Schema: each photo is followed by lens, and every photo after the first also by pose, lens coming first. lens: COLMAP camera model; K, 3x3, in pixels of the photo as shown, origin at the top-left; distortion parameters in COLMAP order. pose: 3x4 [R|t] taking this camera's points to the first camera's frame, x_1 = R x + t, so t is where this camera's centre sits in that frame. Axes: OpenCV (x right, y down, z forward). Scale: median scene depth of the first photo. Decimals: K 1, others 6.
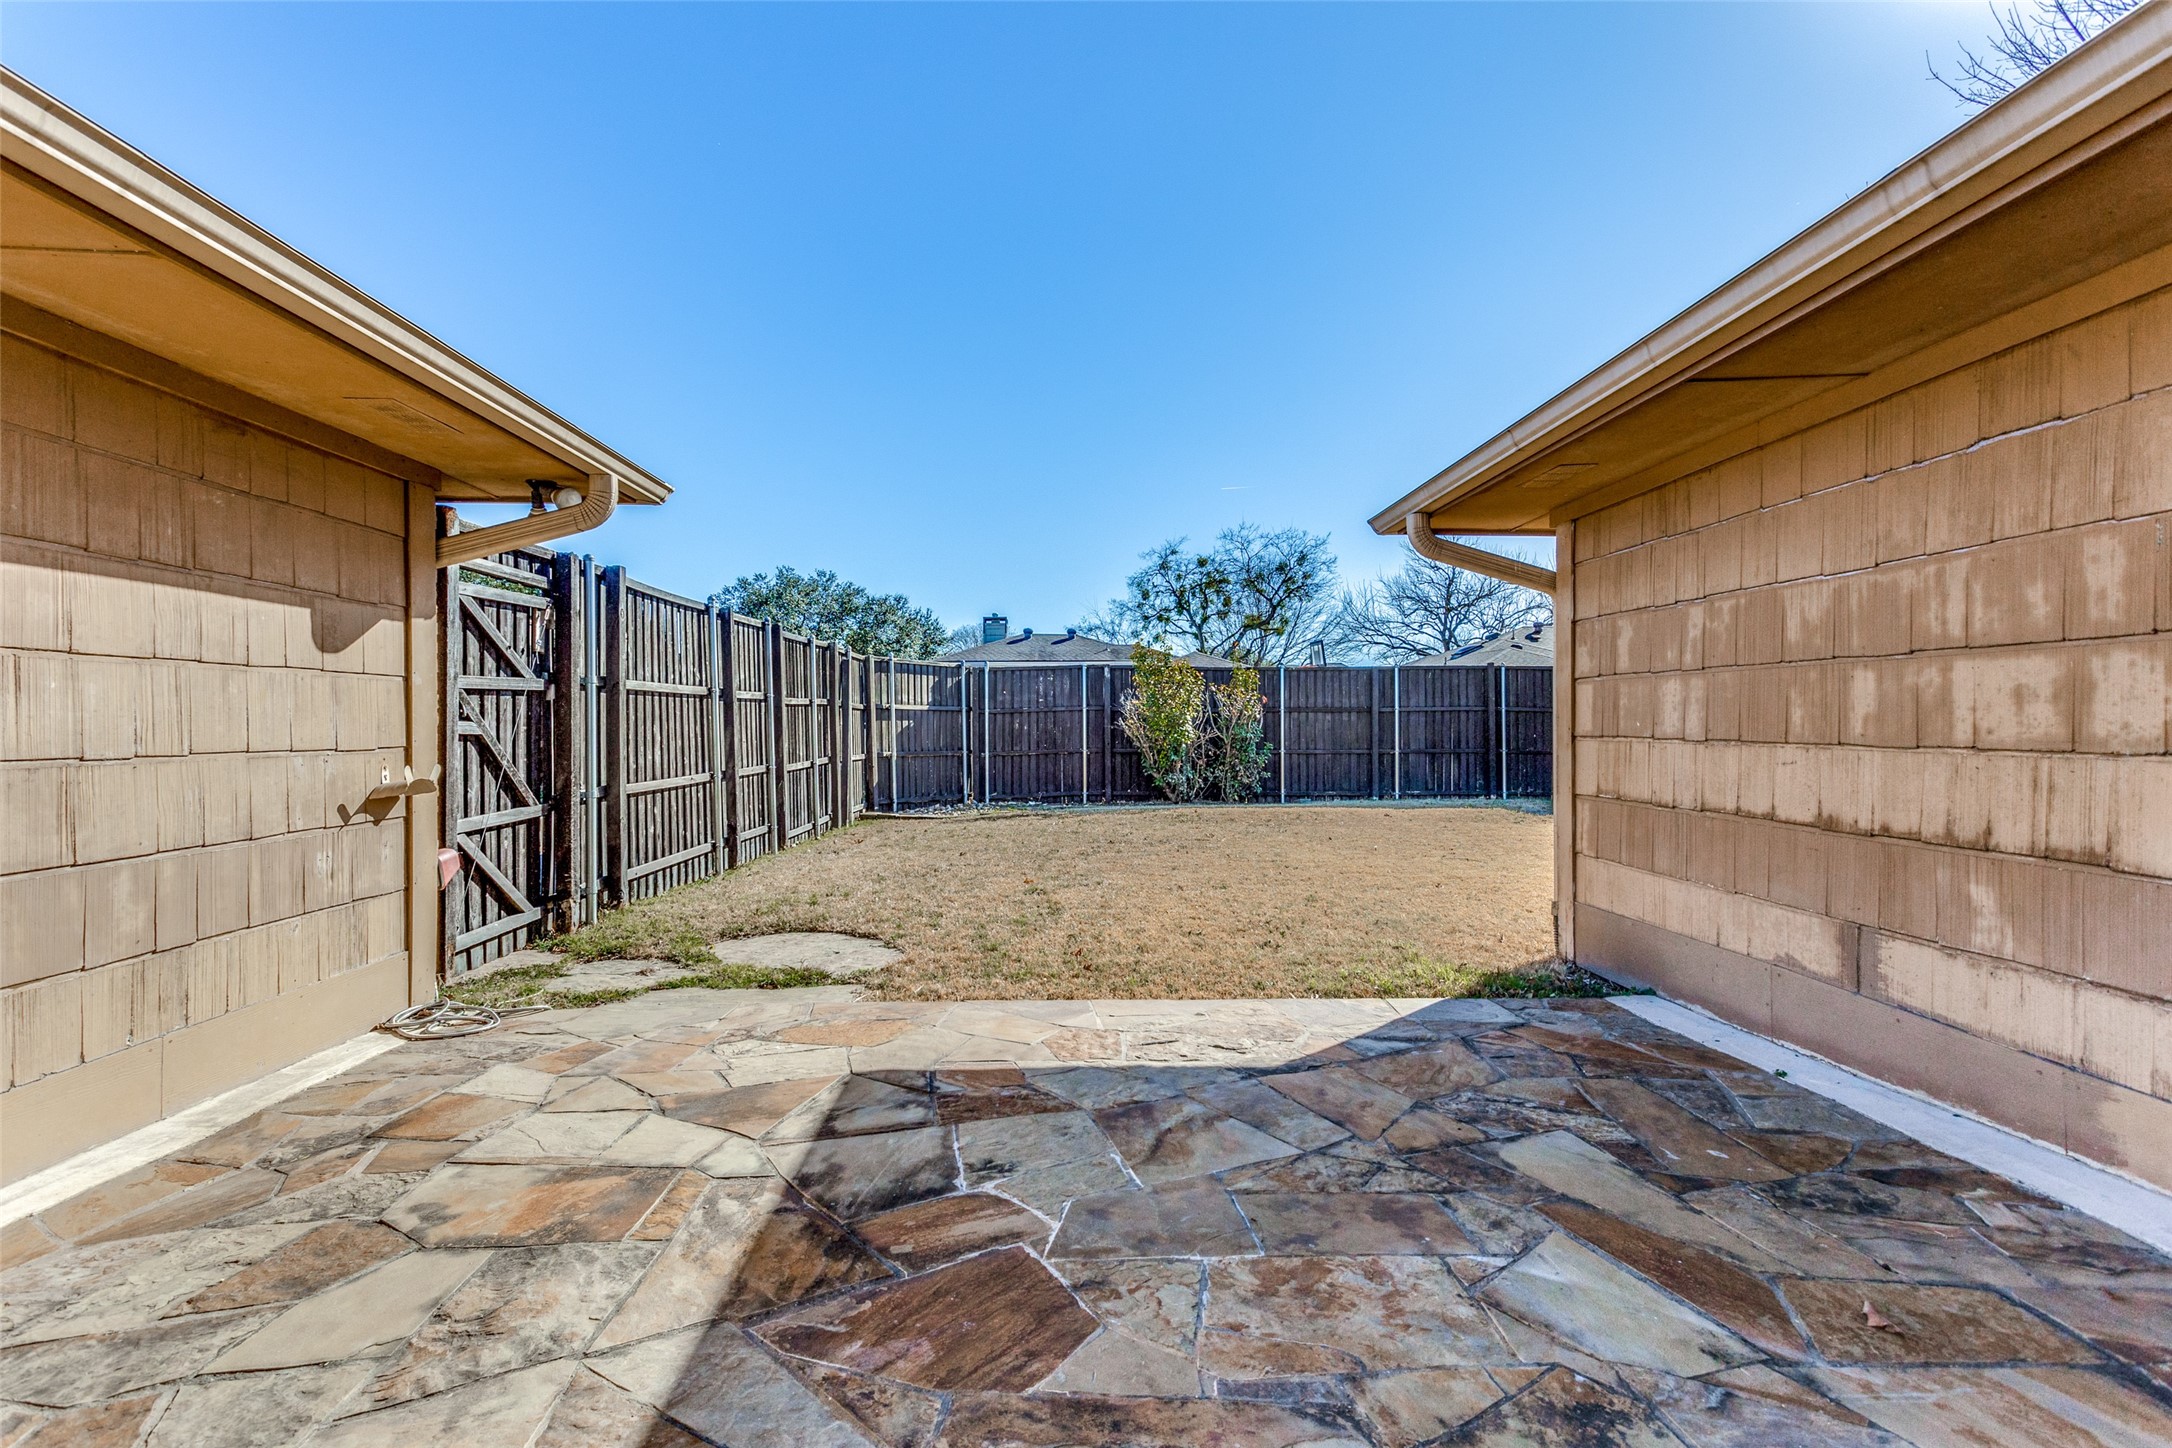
lens RADIAL K [[1022.8, 0, 1070.9], [0, 1022.8, 719.9], [0, 0, 1]] dist [0.031082, 0.000594]
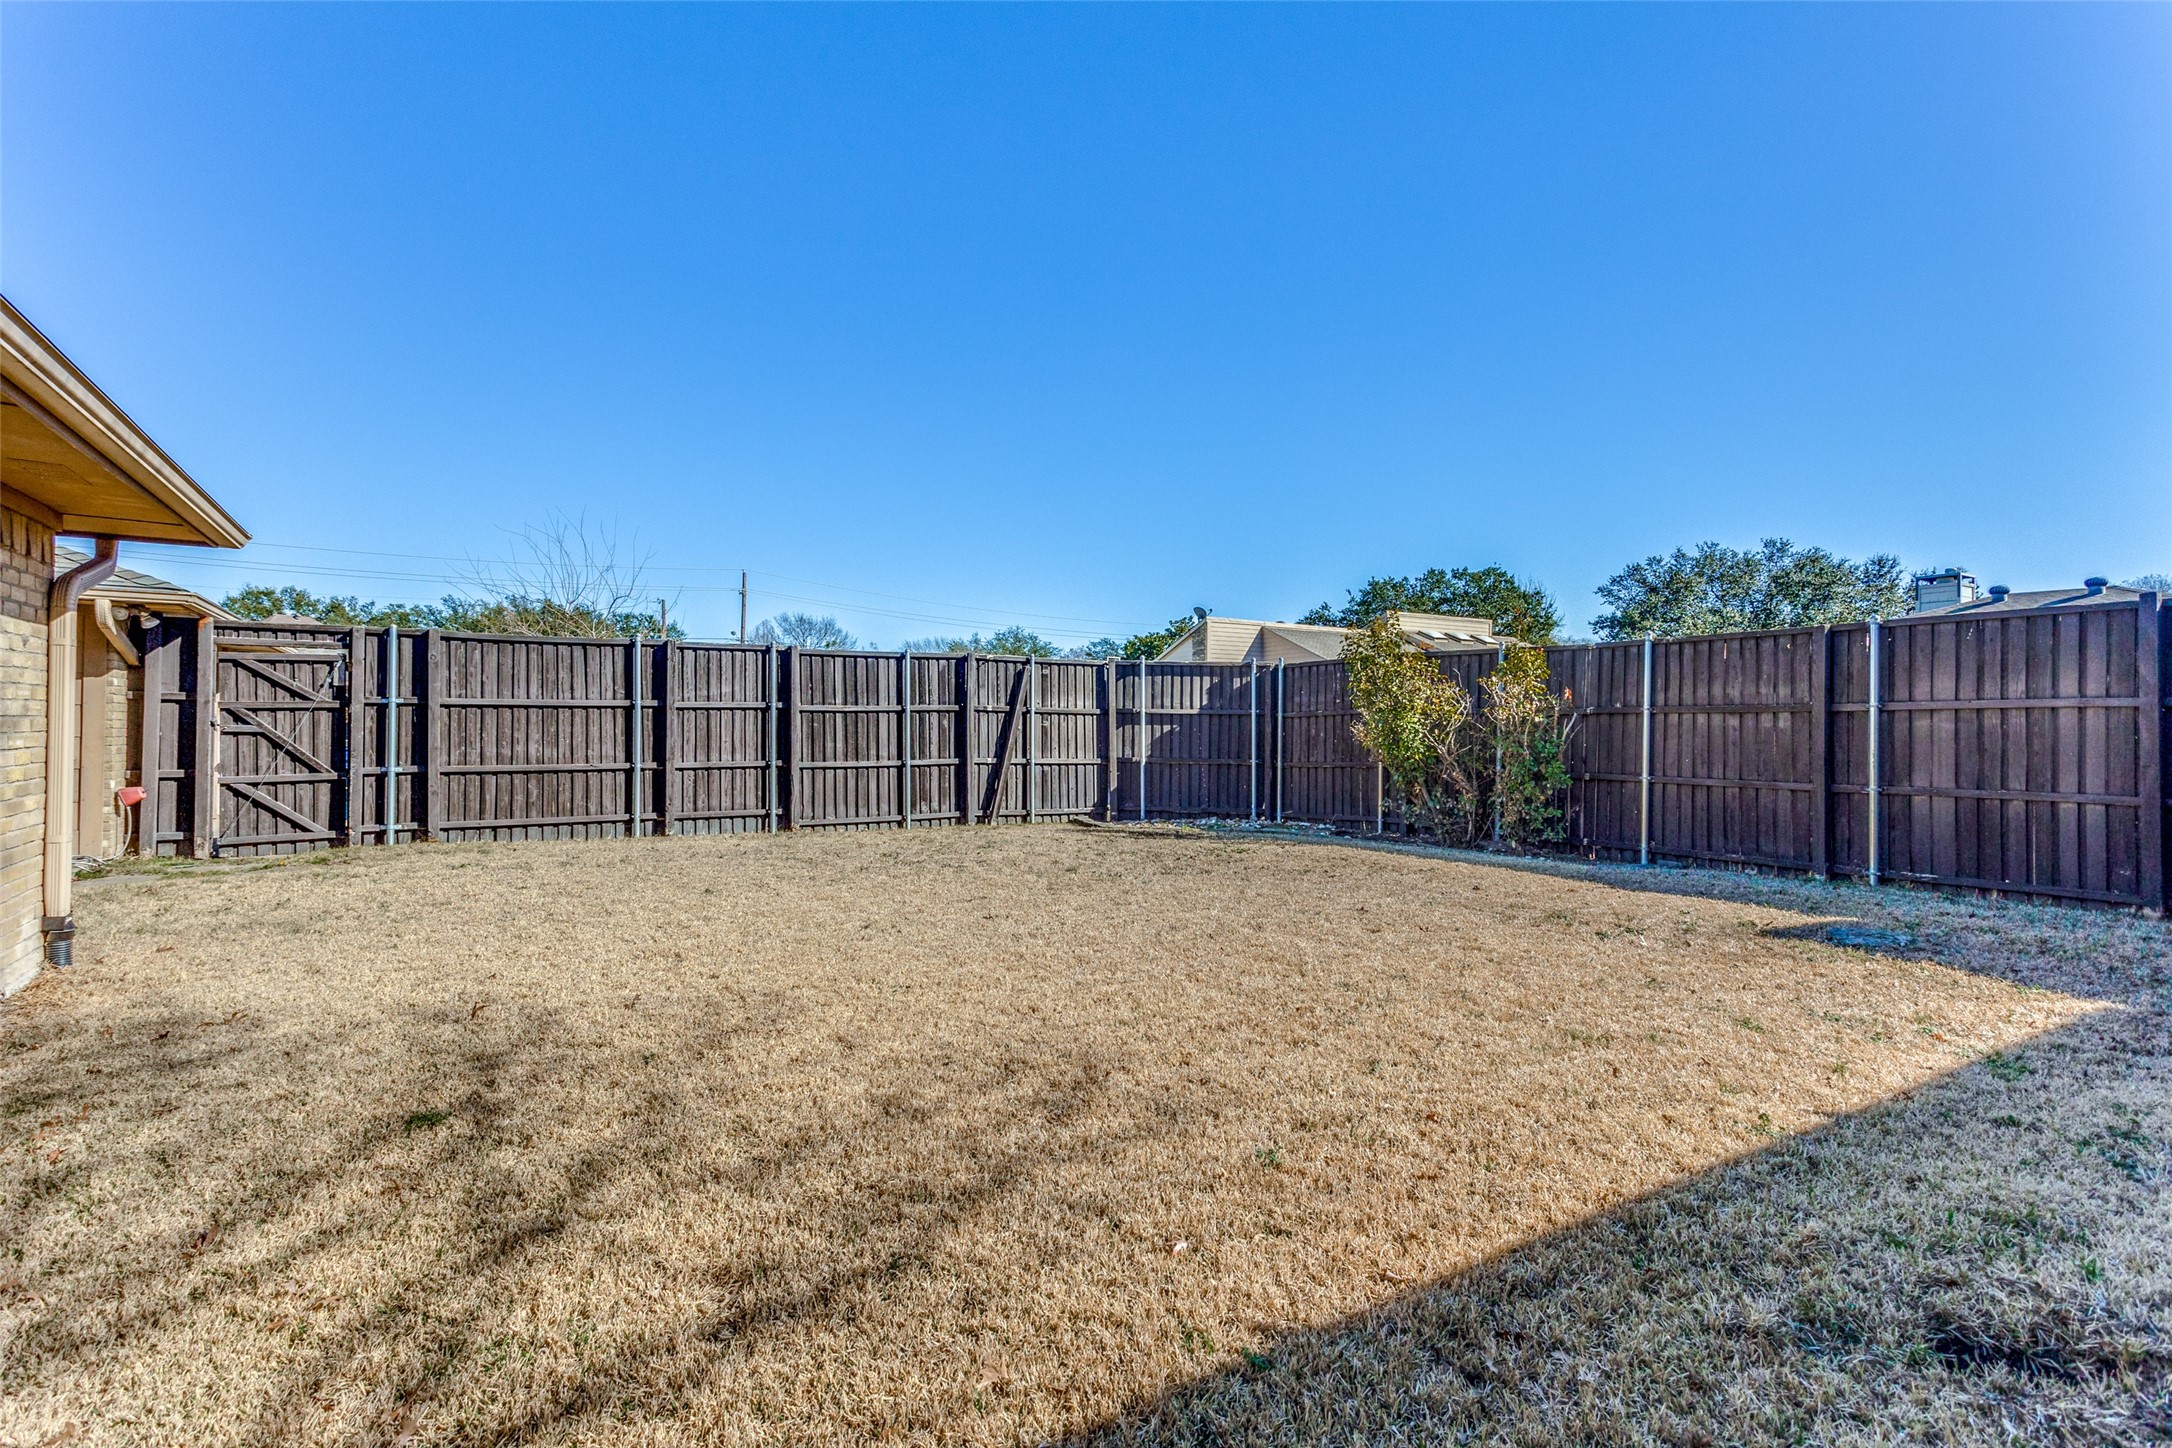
lens RADIAL K [[1022.8, 0, 1070.9], [0, 1022.8, 719.9], [0, 0, 1]] dist [0.031082, 0.000594]
pose [[0.536094, -0.001908, -0.844156, 0.580647], [-0.002495, 0.999989, -0.003845, -0.000251], [0.844155, 0.004168, 0.536083, 0.402850]]
